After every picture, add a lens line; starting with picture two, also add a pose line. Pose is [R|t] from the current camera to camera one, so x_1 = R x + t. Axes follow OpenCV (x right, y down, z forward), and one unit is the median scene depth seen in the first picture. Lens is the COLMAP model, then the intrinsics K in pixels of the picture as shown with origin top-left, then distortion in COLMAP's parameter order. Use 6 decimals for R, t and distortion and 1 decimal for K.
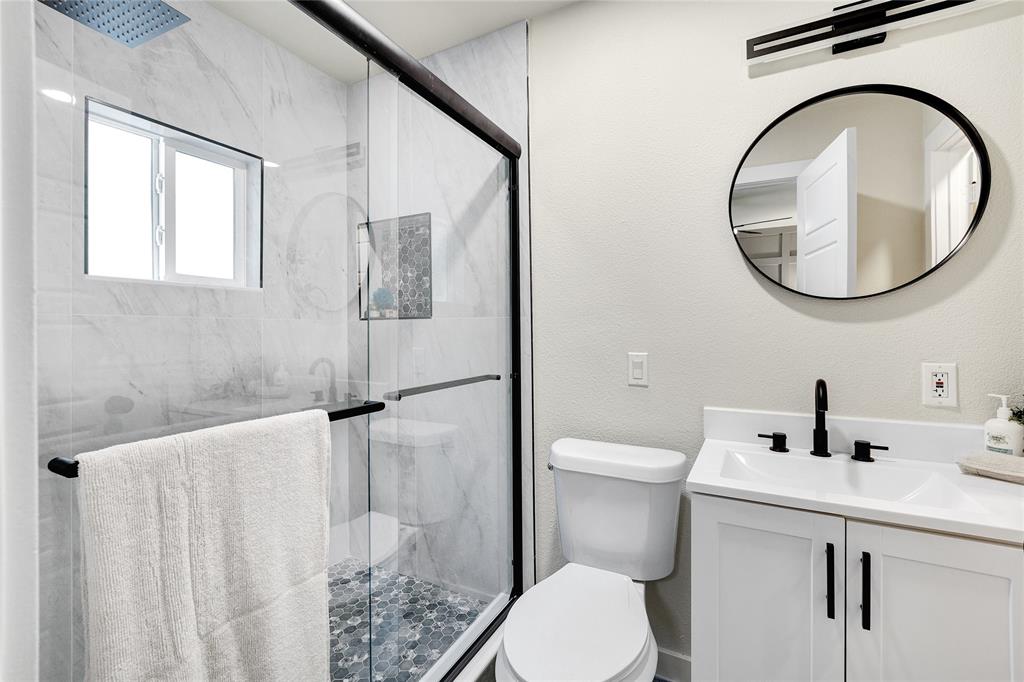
lens RADIAL K [[442.9, 0, 508.8], [0, 442.9, 332.9], [0, 0, 1]] dist [-0.008908, -0.000707]
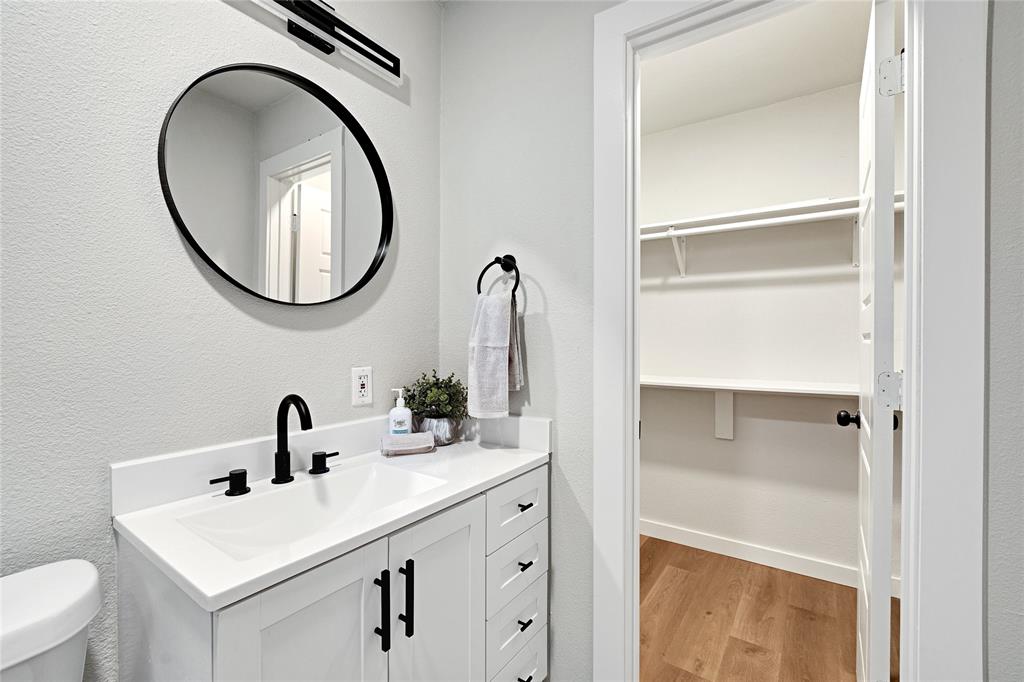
lens RADIAL K [[442.9, 0, 506.6], [0, 442.9, 340.9], [0, 0, 1]] dist [-0.008908, -0.000707]
pose [[0.119239, -0.006442, 0.992845, -0.114749], [0.009578, 0.999940, 0.005337, -0.001531], [-0.992819, 0.008873, 0.119294, 0.482642]]
